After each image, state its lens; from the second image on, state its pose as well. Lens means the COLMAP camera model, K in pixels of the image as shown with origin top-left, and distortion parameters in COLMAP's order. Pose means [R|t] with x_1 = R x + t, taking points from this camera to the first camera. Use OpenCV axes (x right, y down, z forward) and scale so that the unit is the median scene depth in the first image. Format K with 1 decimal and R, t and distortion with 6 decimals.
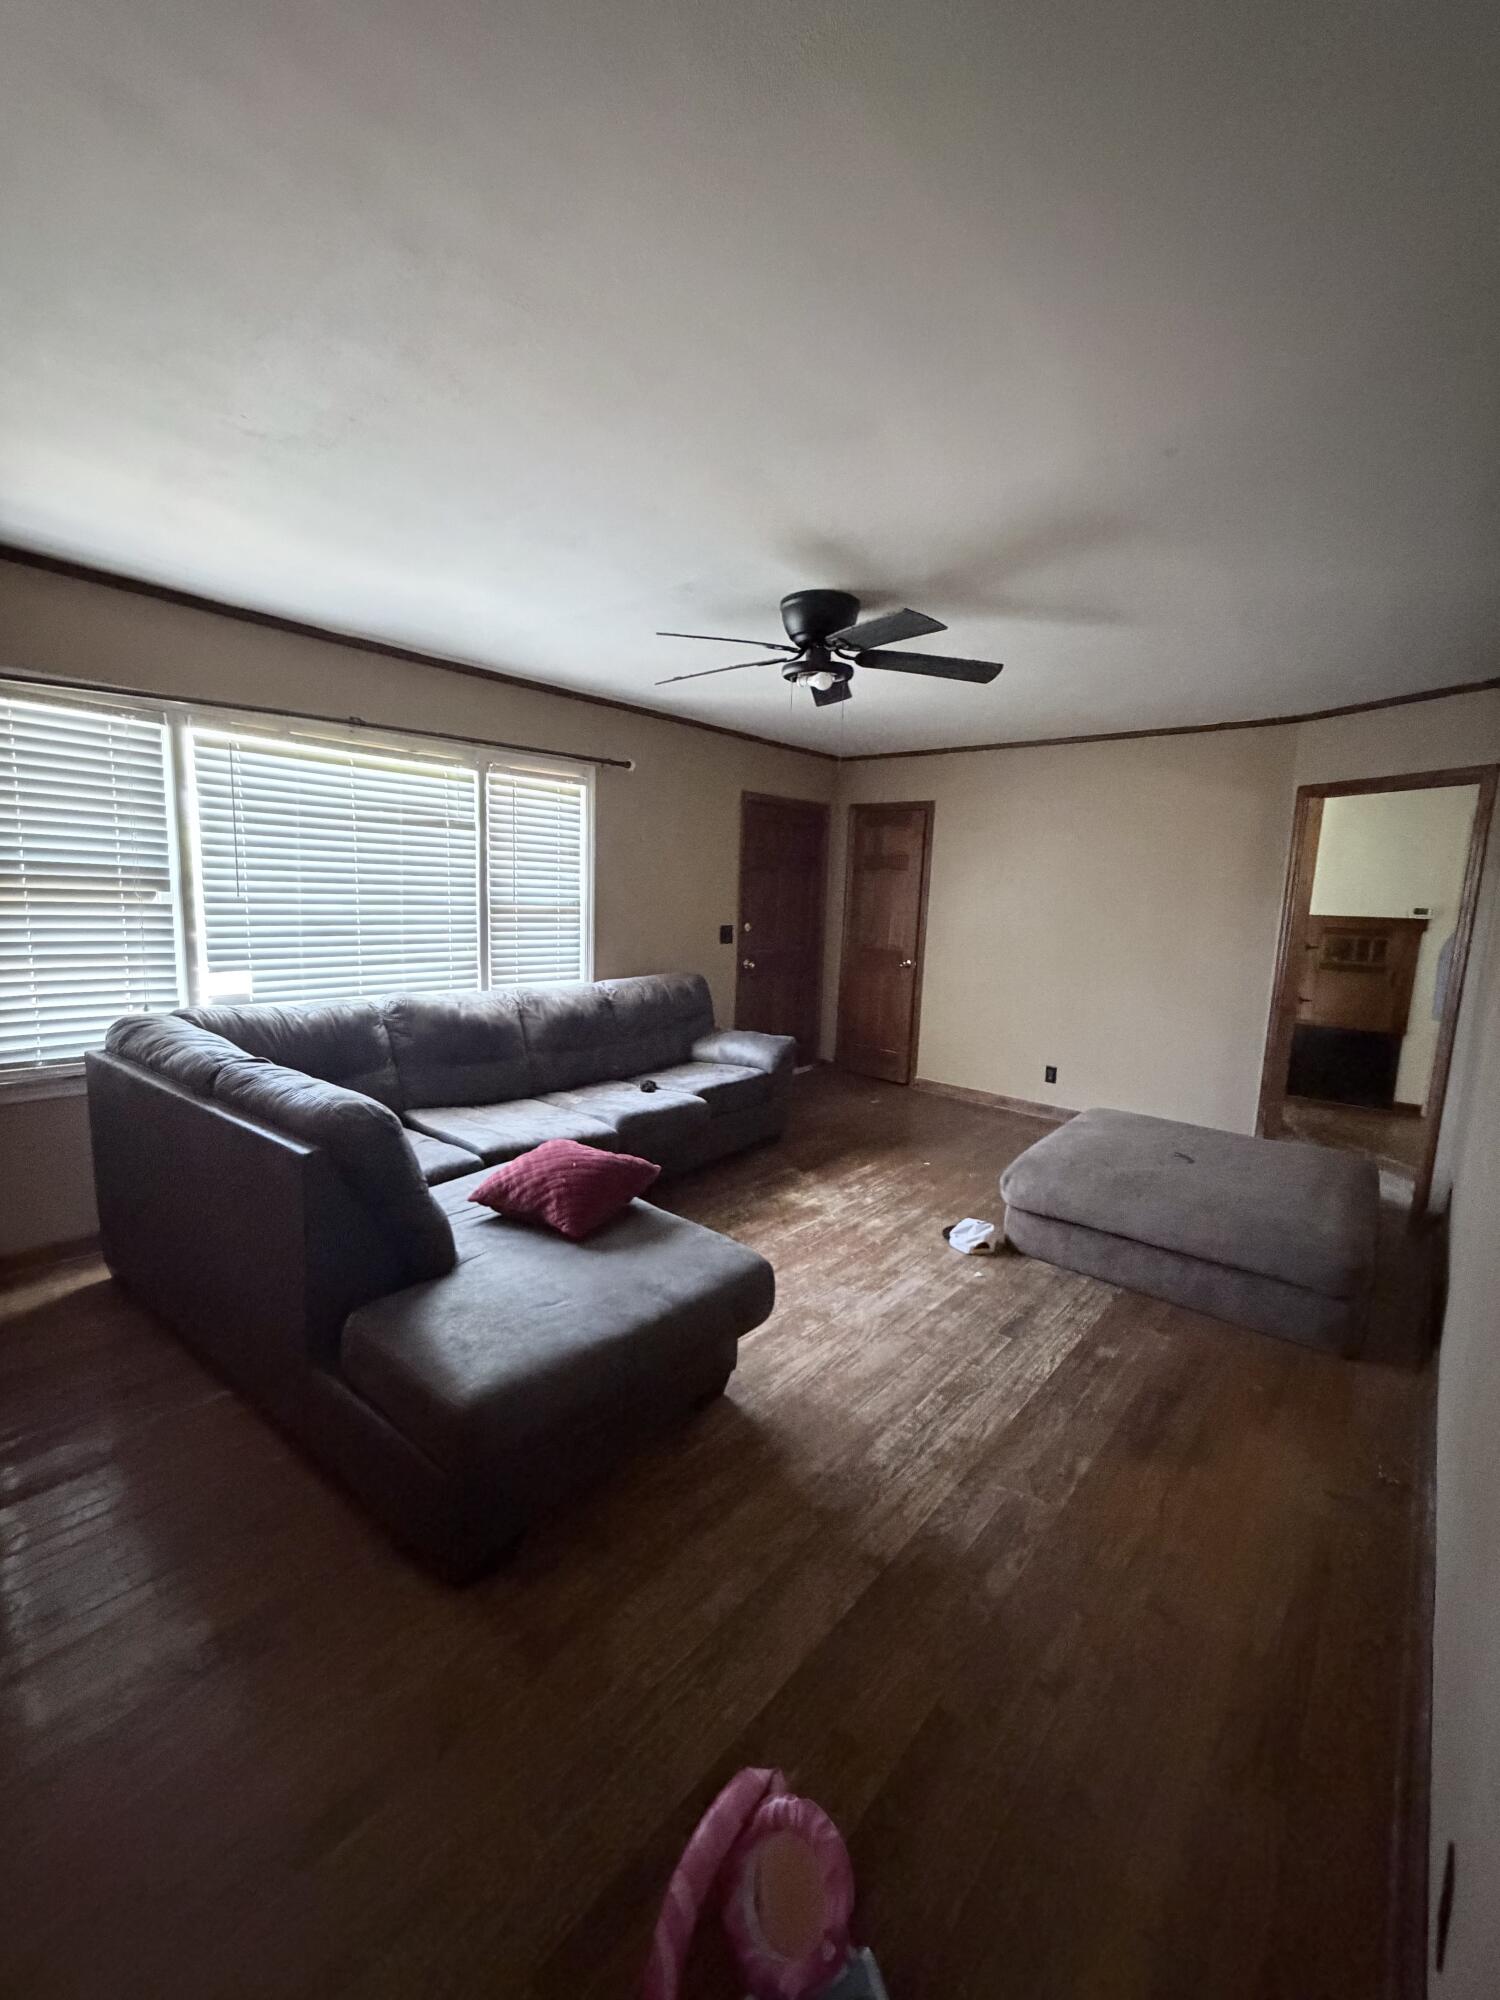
lens RADIAL K [[802.5, 0, 750.0], [0, 802.5, 1000.0], [0, 0, 1]] dist [0.001061, 0.000610]
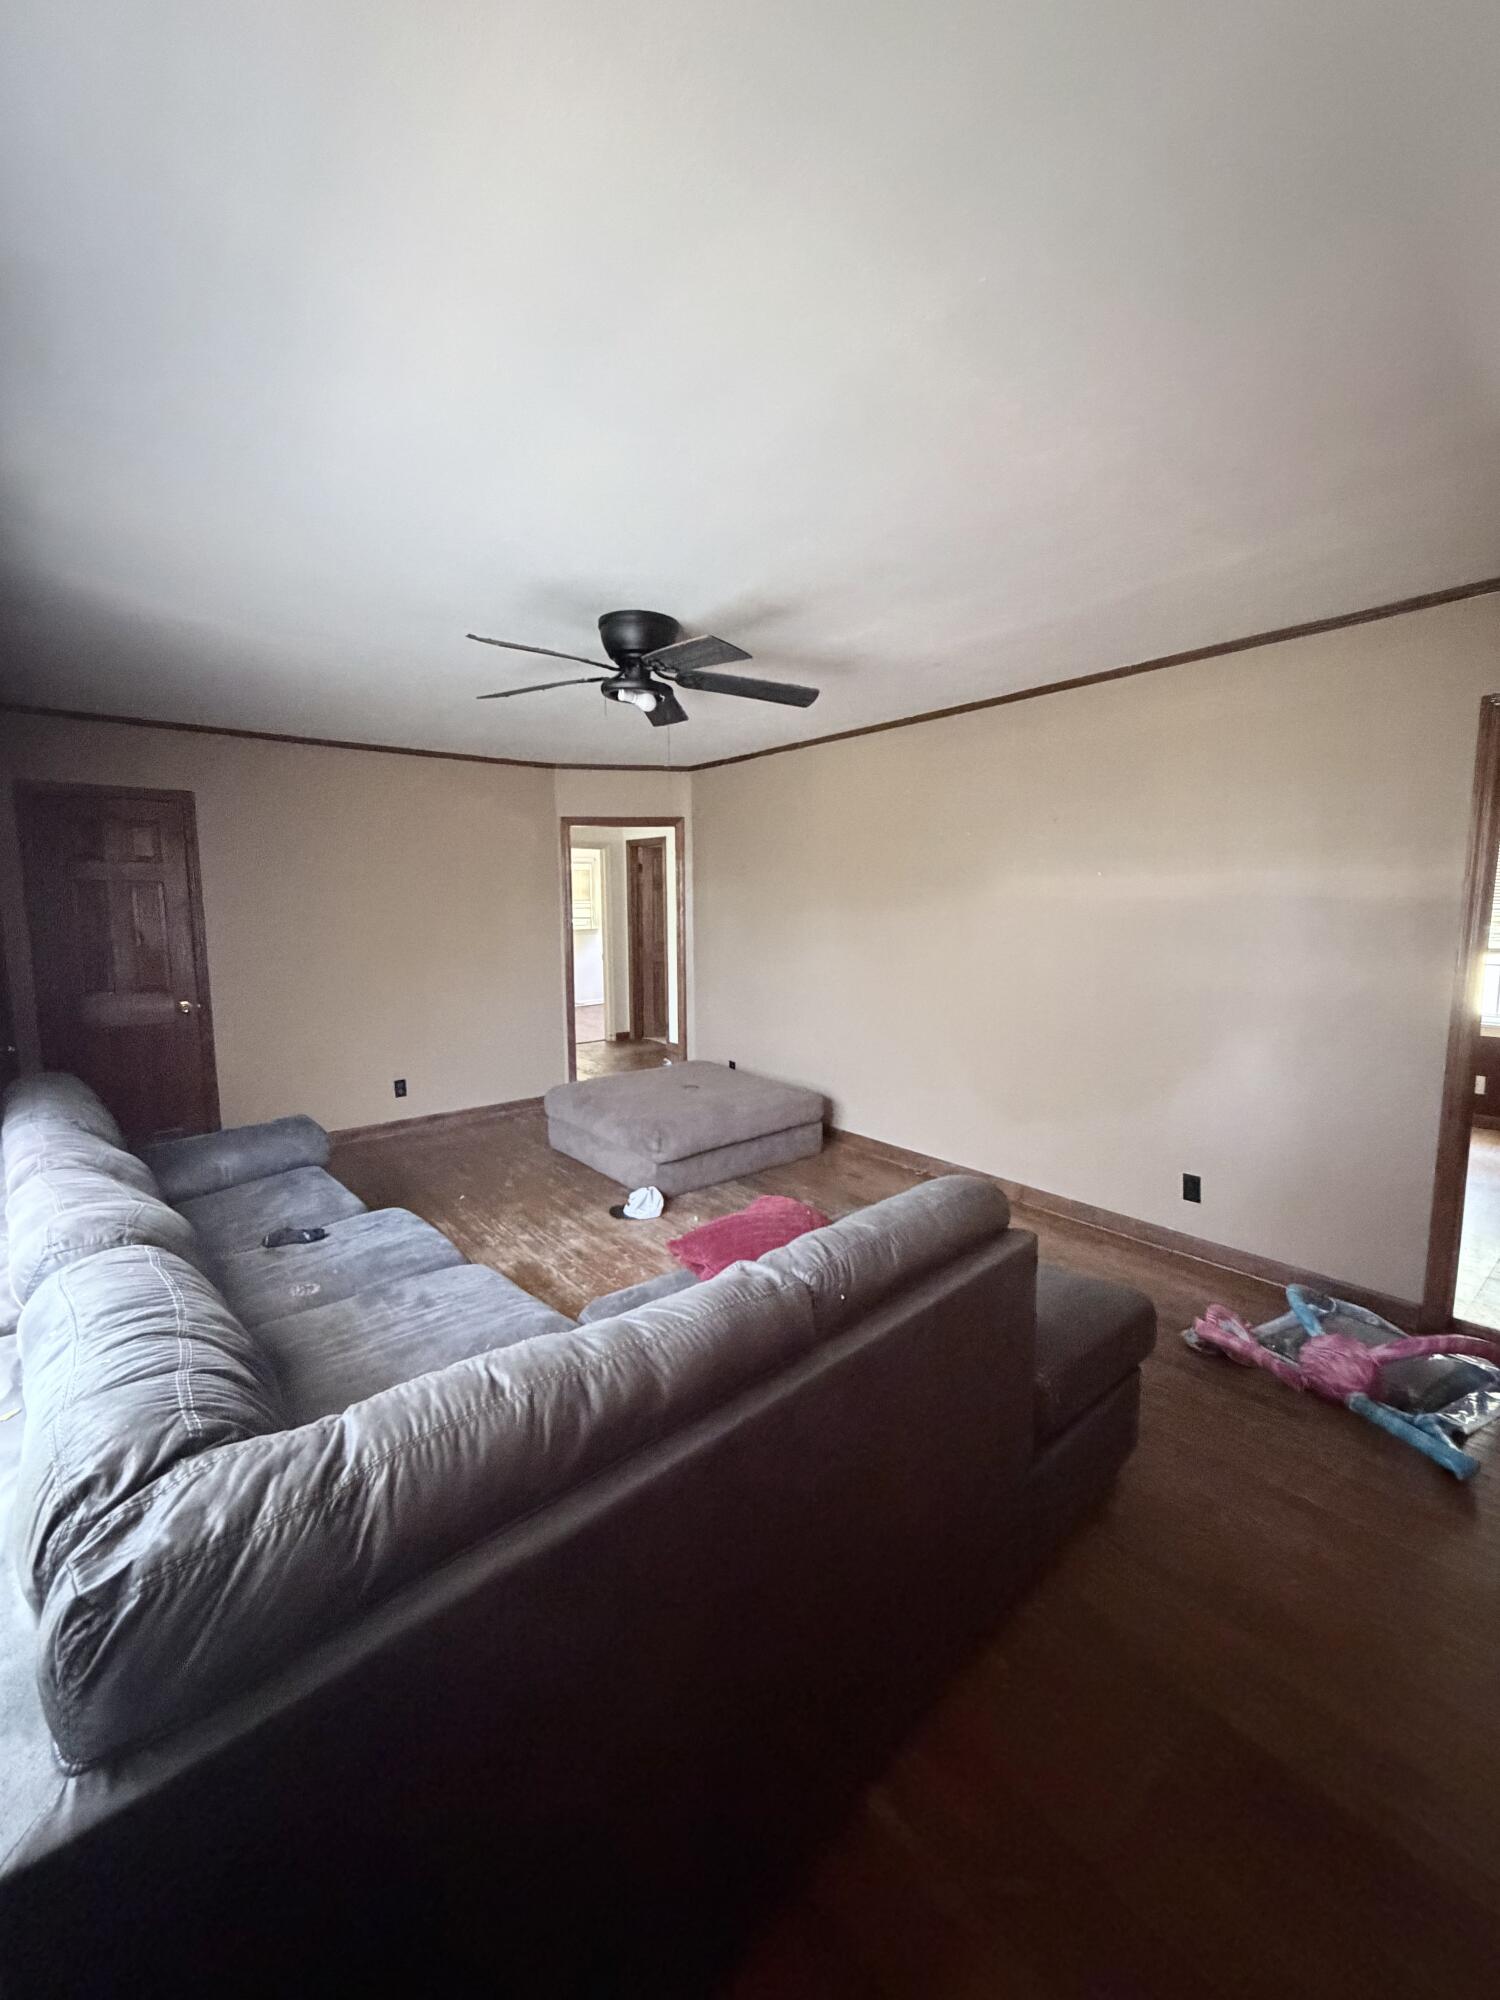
lens RADIAL K [[802.5, 0, 750.0], [0, 802.5, 1000.0], [0, 0, 1]] dist [0.001061, 0.000610]
pose [[0.493234, -0.299689, 0.816644, -0.764304], [0.300839, 0.939621, 0.163119, -0.165265], [-0.816221, 0.165222, 0.553611, 0.389731]]
